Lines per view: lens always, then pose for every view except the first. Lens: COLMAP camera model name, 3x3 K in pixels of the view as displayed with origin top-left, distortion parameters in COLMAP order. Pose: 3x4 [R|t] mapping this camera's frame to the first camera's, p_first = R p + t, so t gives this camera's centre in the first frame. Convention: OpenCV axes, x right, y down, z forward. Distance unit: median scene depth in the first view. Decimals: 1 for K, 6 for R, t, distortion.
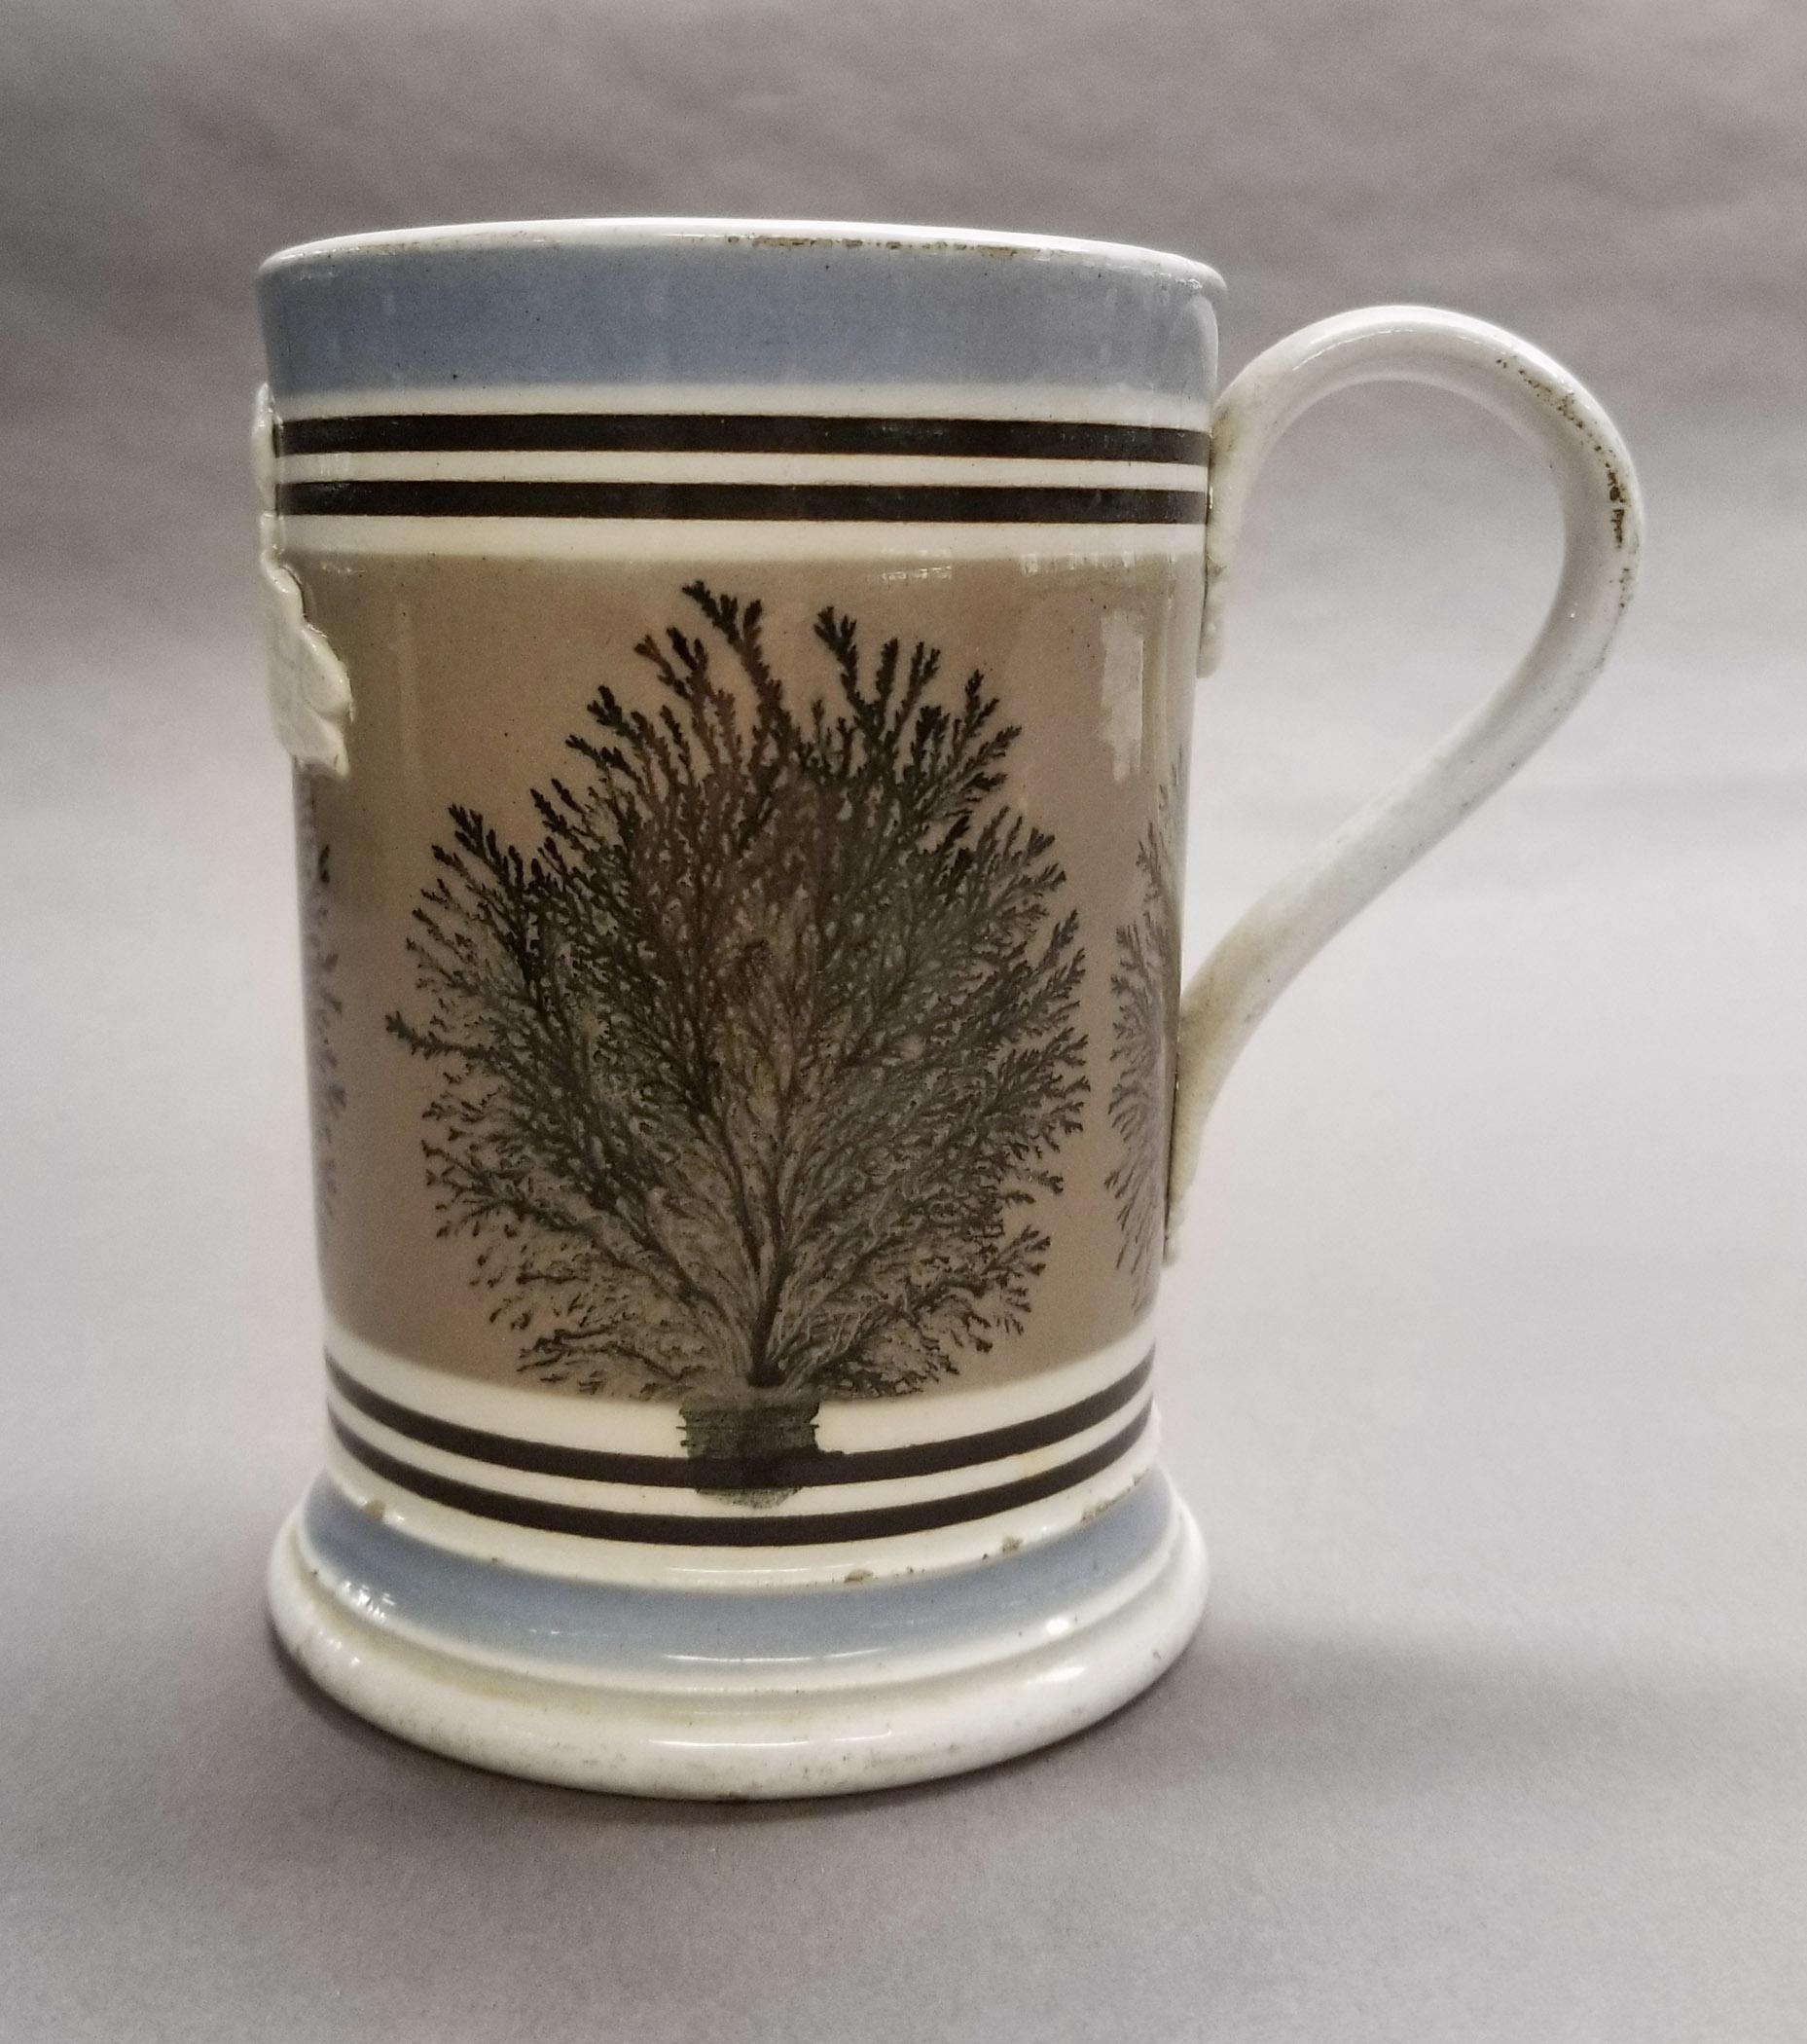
lens RADIAL K [[1734.7, 0, 903.5], [0, 1734.7, 1022.0], [0, 0, 1]] dist [0.008369, 0.002545]
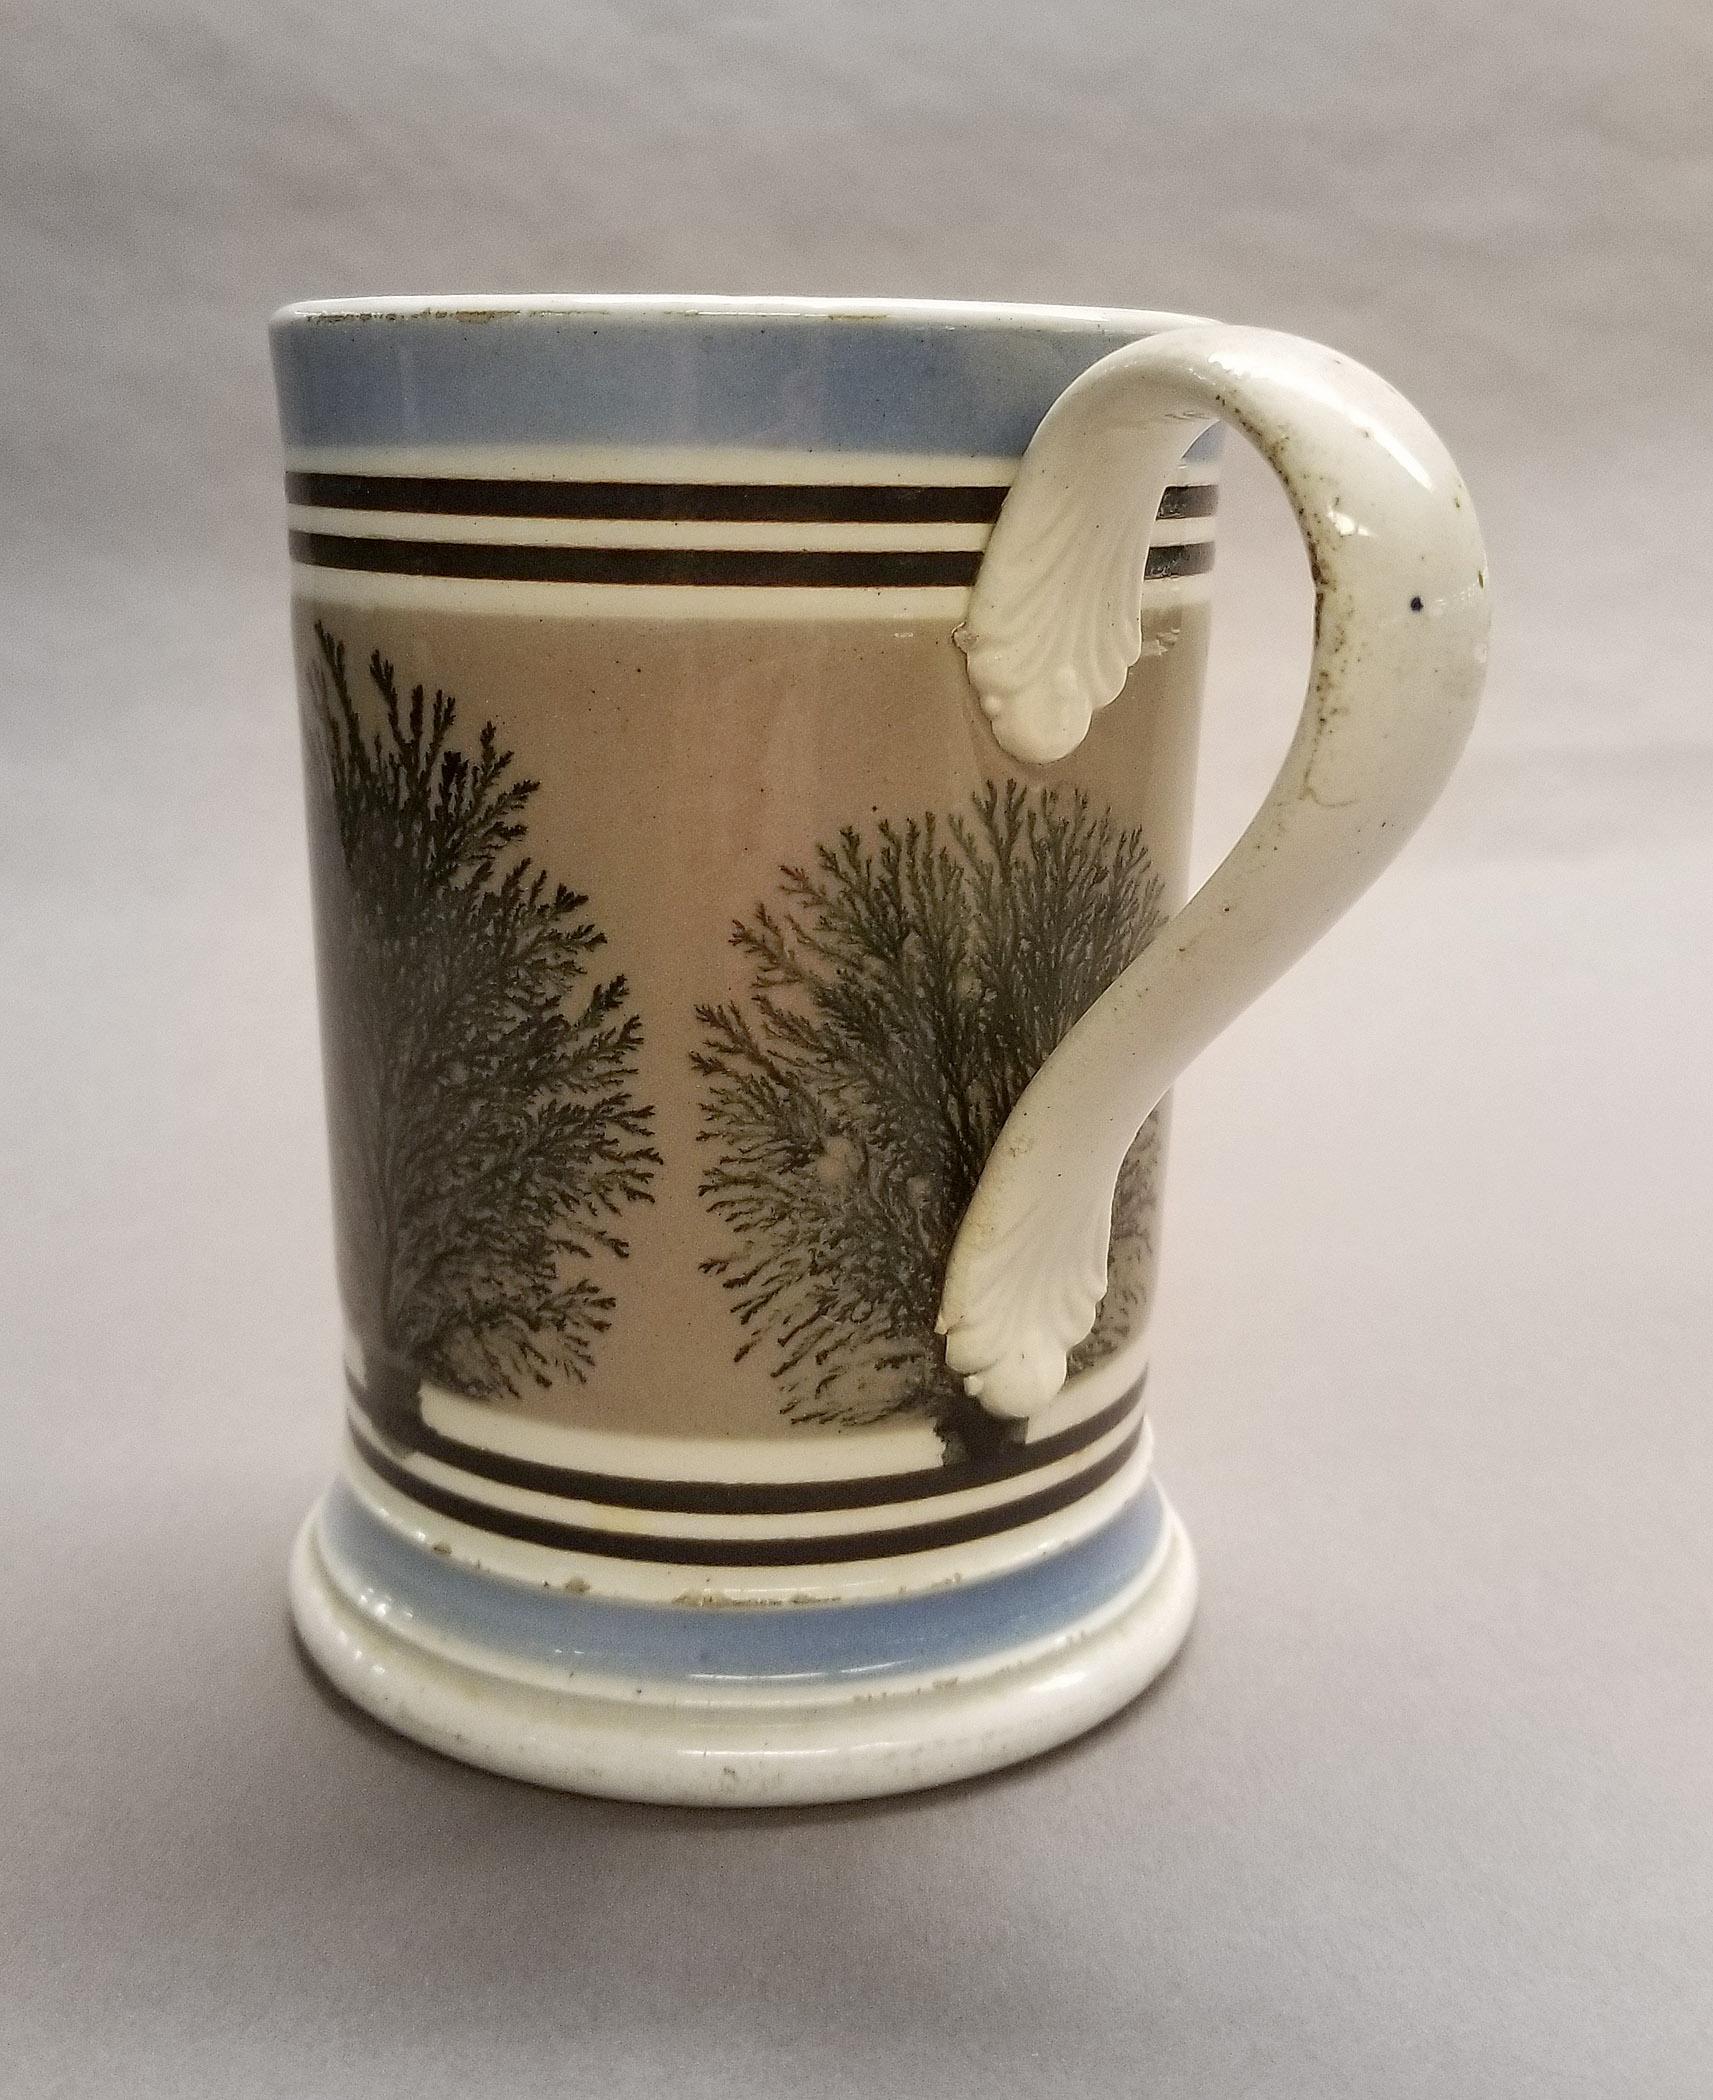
lens RADIAL K [[1713.9, 0, 856.5], [0, 1713.9, 1050.0], [0, 0, 1]] dist [0.001723, -0.002018]
pose [[0.757517, 0.208954, -0.618471, 0.821778], [-0.205352, 0.975568, 0.078081, -0.128402], [0.619676, 0.067857, 0.781919, 0.332063]]
